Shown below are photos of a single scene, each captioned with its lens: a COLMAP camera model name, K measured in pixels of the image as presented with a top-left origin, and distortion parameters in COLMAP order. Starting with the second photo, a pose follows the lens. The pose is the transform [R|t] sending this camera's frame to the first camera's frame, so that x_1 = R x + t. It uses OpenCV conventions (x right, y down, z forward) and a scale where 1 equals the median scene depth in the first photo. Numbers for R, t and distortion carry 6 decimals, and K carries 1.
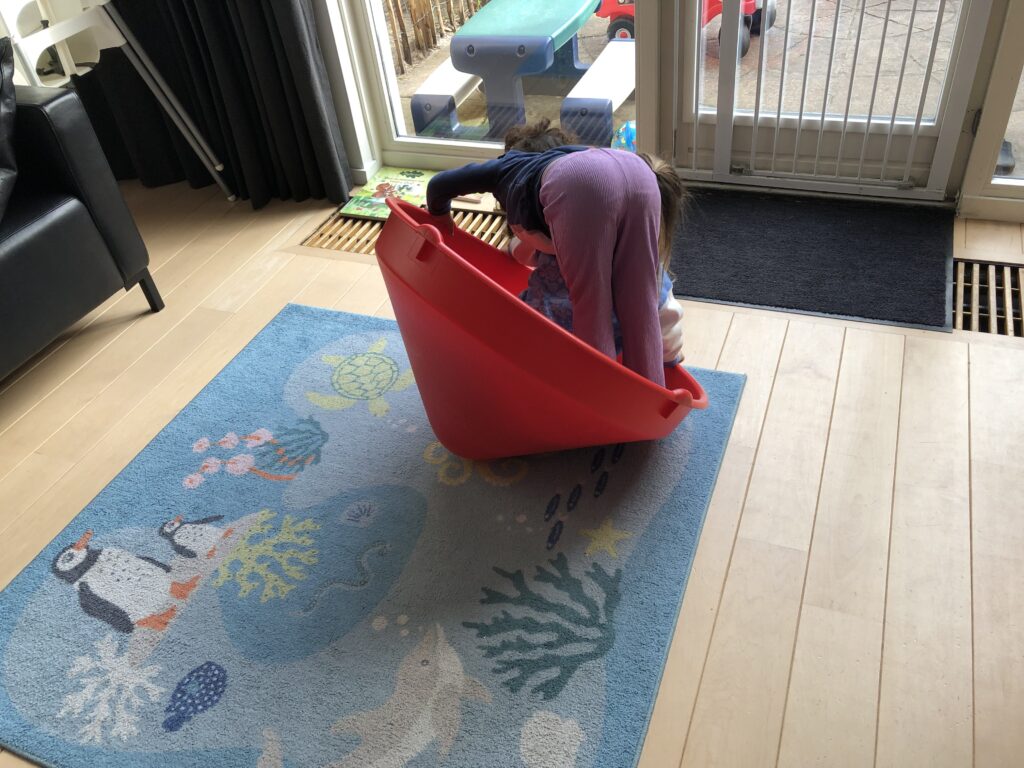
lens RADIAL K [[833.9, 0, 525.8], [0, 833.9, 379.1], [0, 0, 1]] dist [-0.004367, 0.000119]
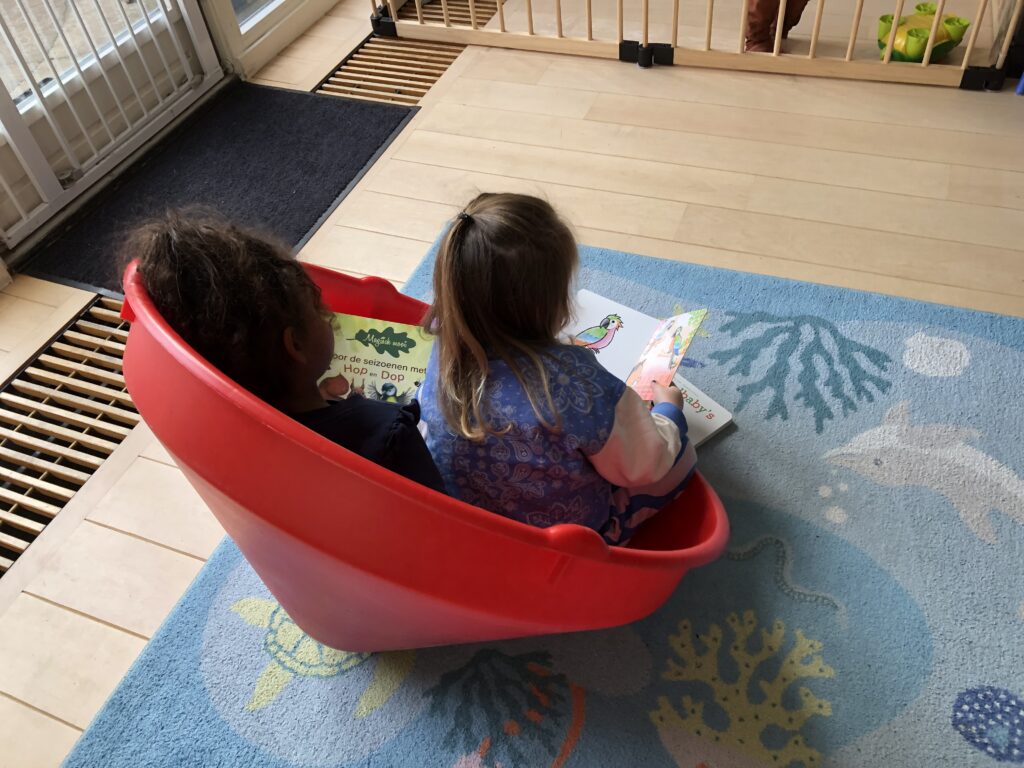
lens RADIAL K [[833.7, 0, 512.0], [0, 833.7, 384.0], [0, 0, 1]] dist [0.038772, -0.081652]
pose [[0.012170, -0.653524, 0.756808, -0.463577], [0.703865, 0.543186, 0.457737, -0.236556], [-0.710230, 0.527119, 0.466603, 0.517648]]
